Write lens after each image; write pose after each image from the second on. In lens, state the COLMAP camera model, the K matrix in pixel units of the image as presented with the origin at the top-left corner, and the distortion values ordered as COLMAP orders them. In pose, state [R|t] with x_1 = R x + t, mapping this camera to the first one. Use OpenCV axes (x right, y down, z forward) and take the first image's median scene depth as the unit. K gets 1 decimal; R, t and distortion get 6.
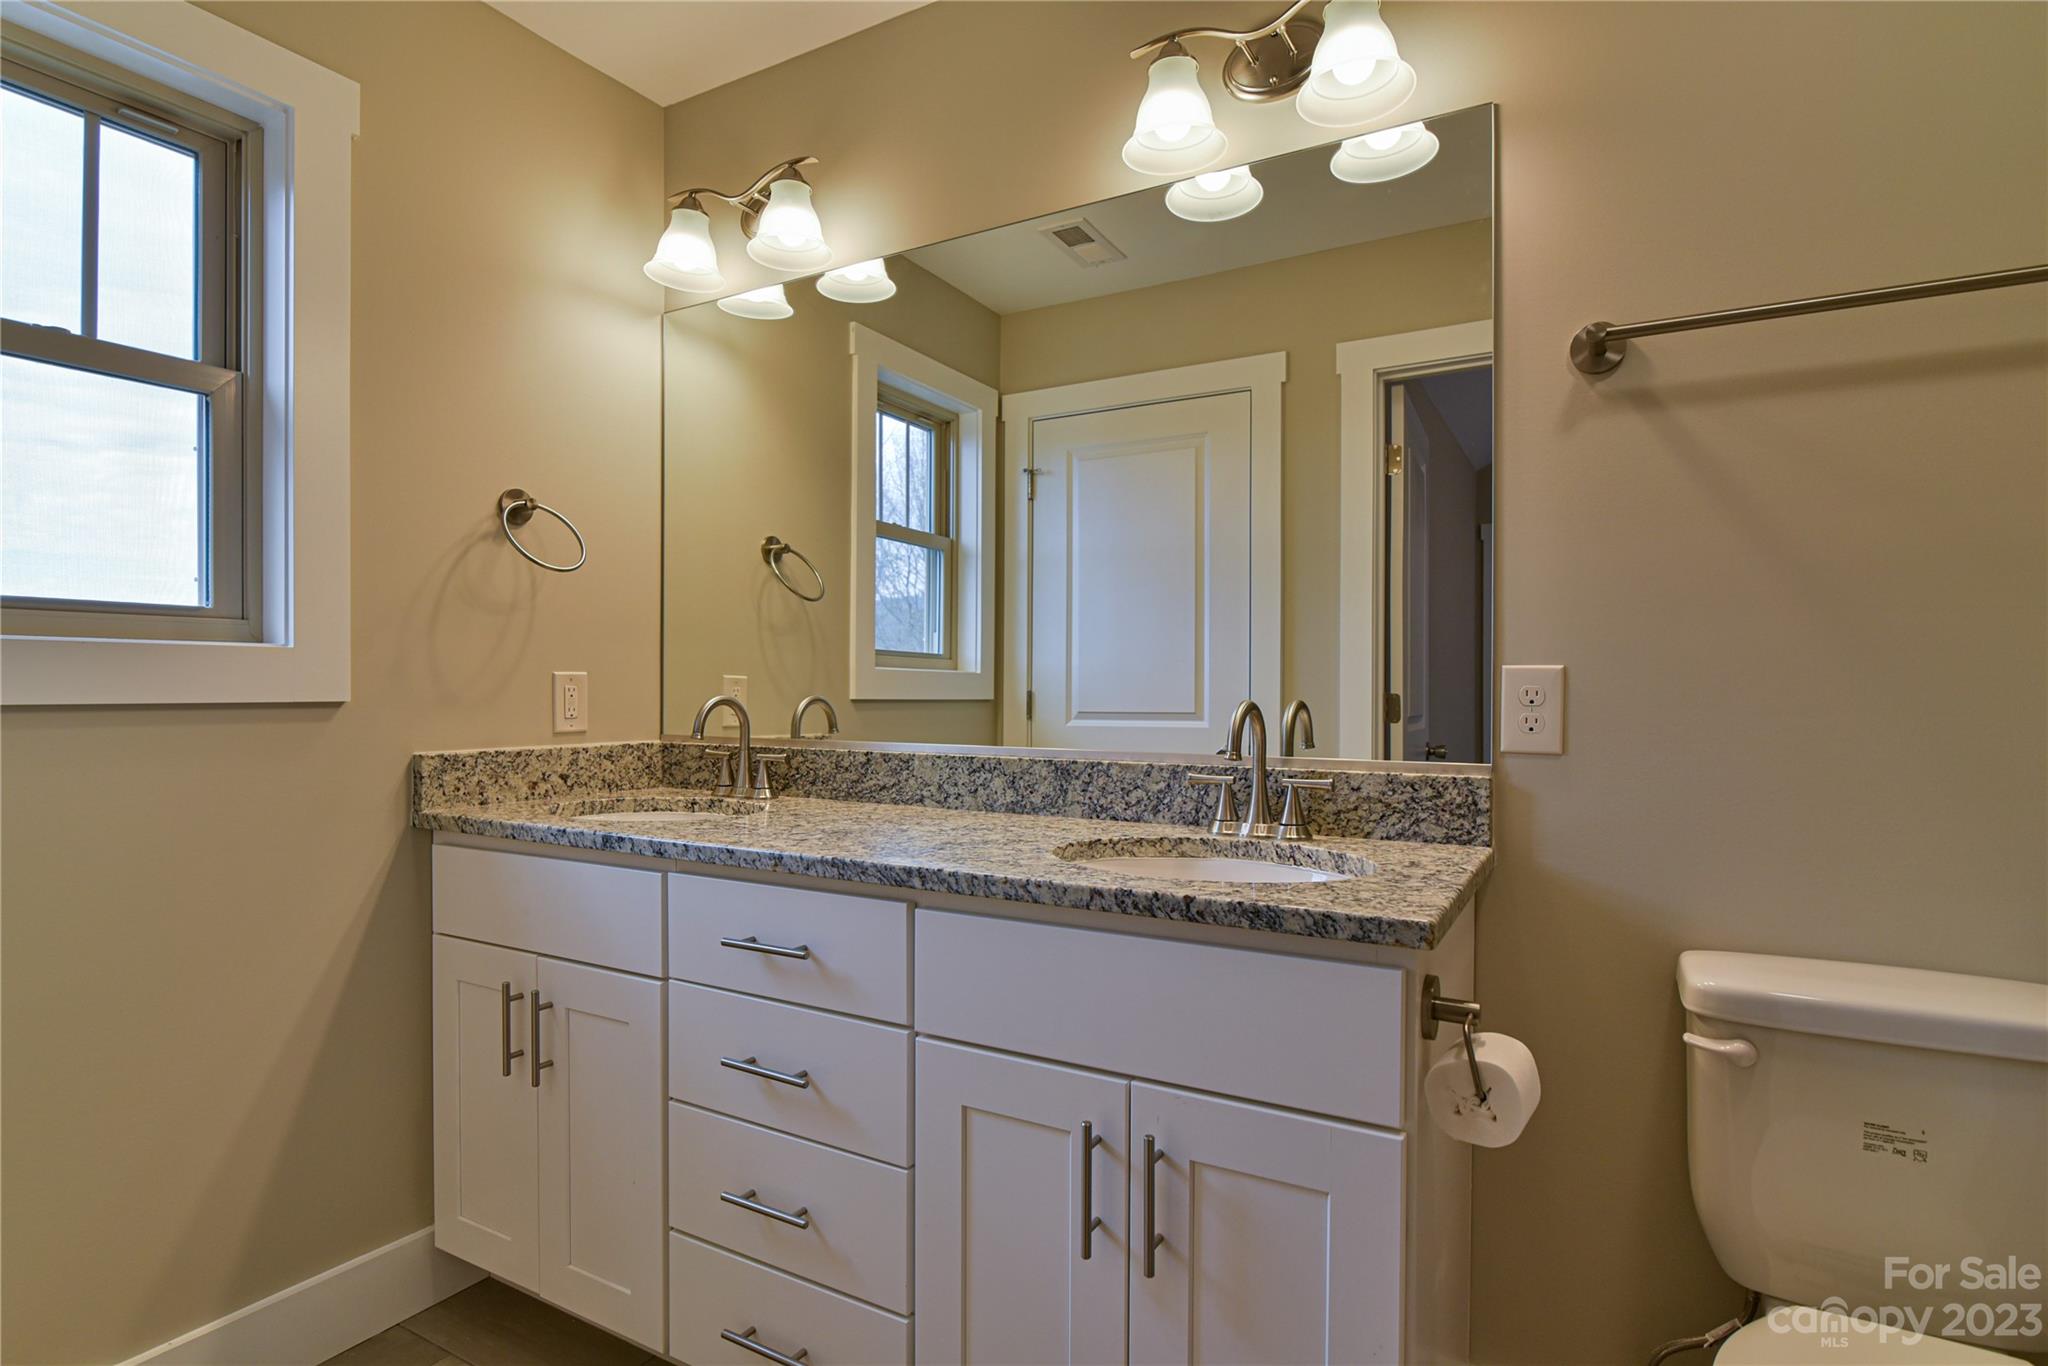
lens RADIAL K [[1082.5, 0, 1017.9], [0, 1082.5, 692.9], [0, 0, 1]] dist [-0.025473, -0.000033]
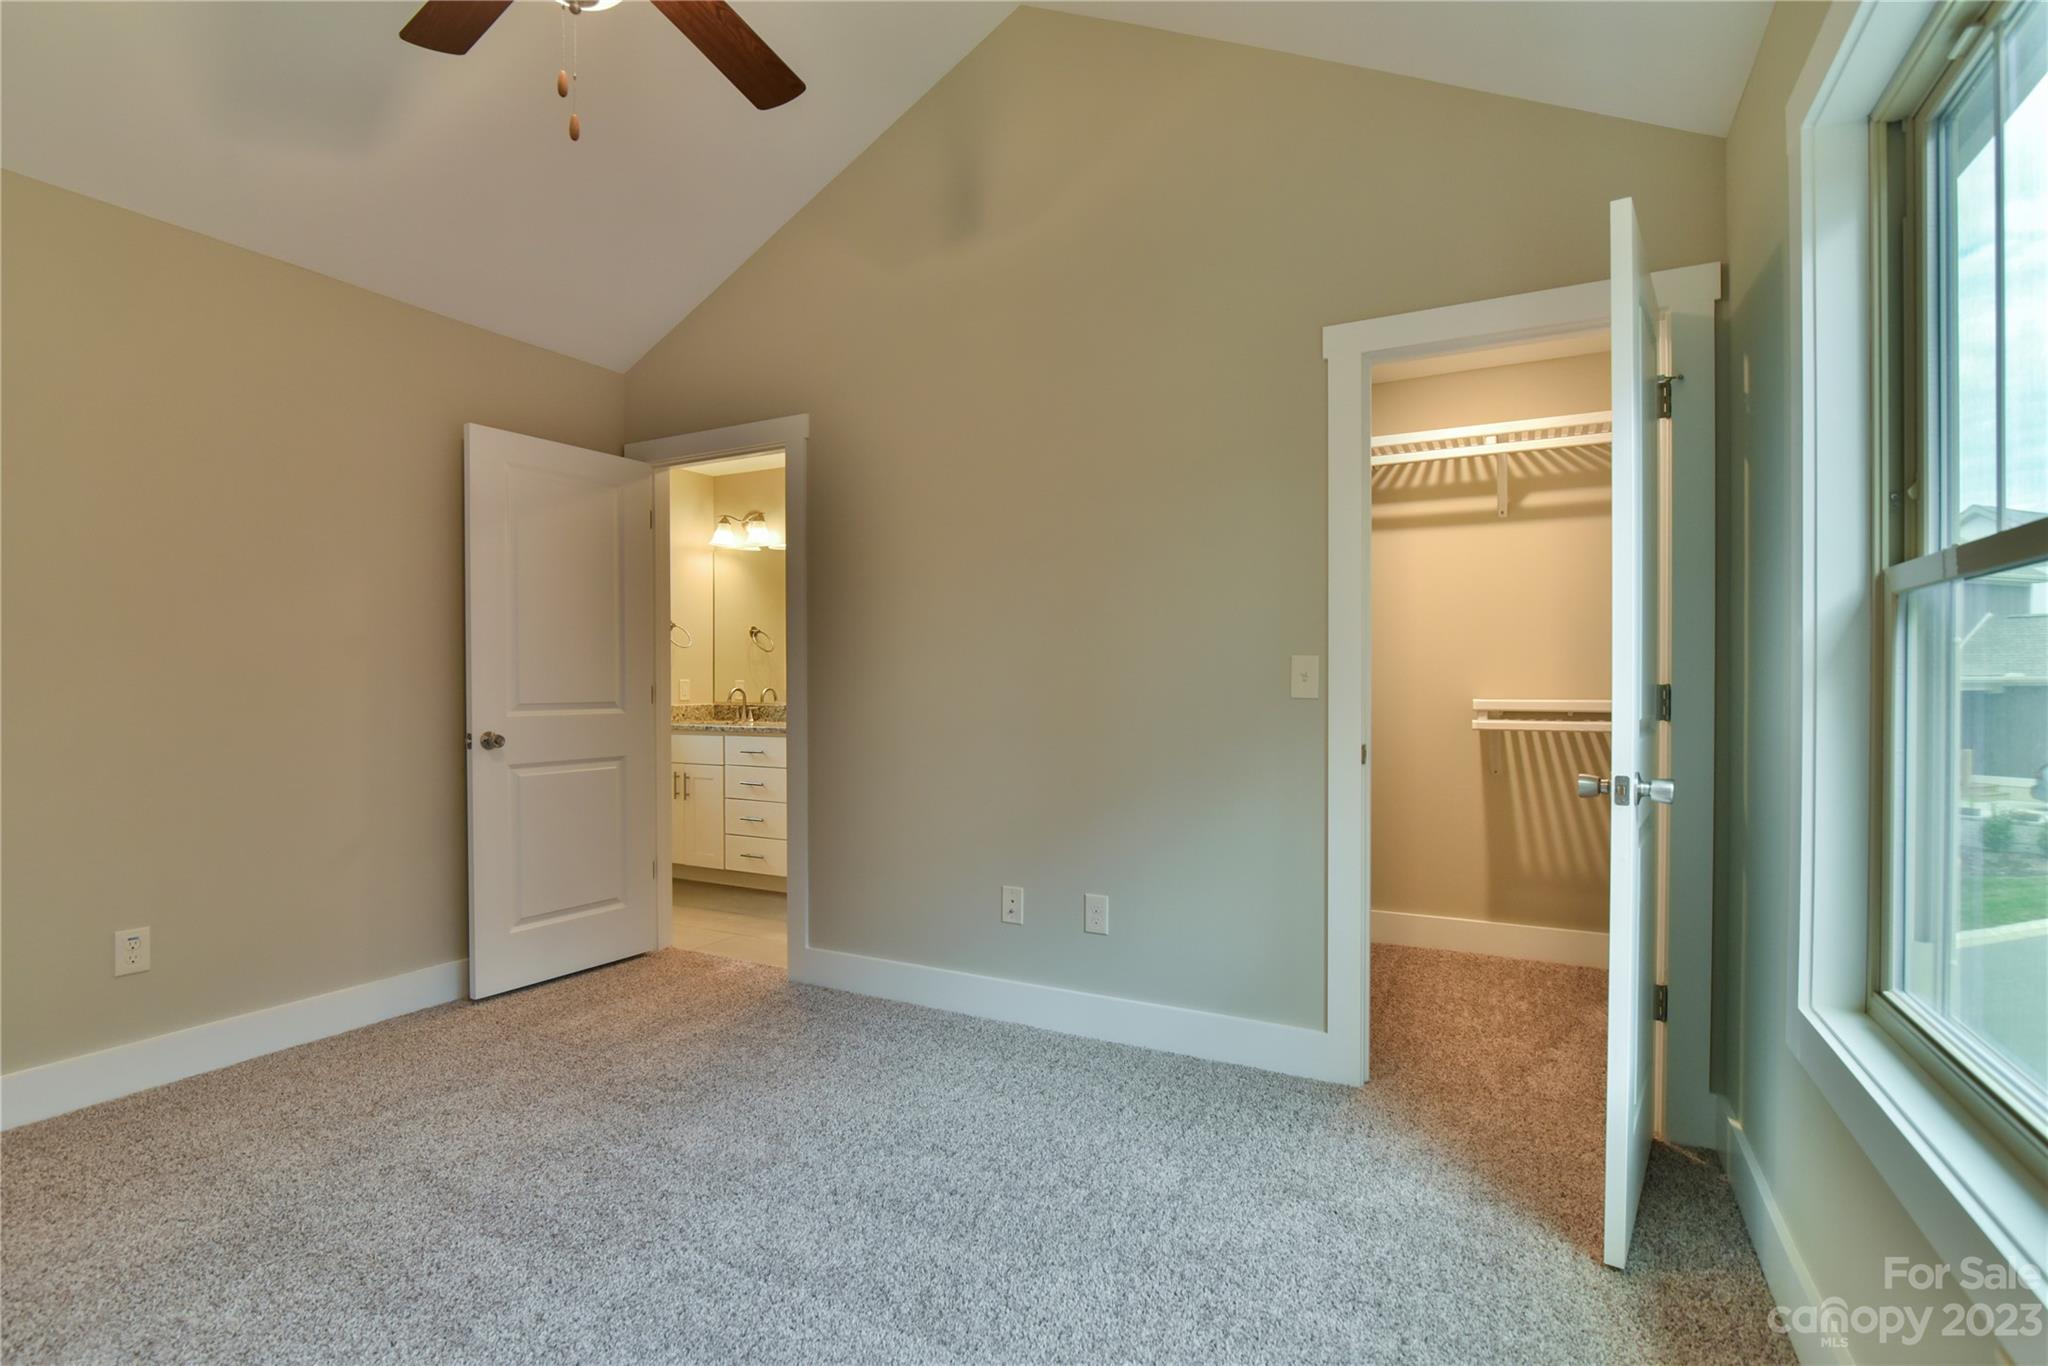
lens RADIAL K [[947.2, 0, 994.7], [0, 947.2, 693.0], [0, 0, 1]] dist [-0.019802, 0.000178]
pose [[0.999705, -0.004877, 0.023802, 0.465595], [0.004731, 0.999970, 0.006168, 0.005467], [-0.023831, -0.006054, 0.999698, -2.015081]]
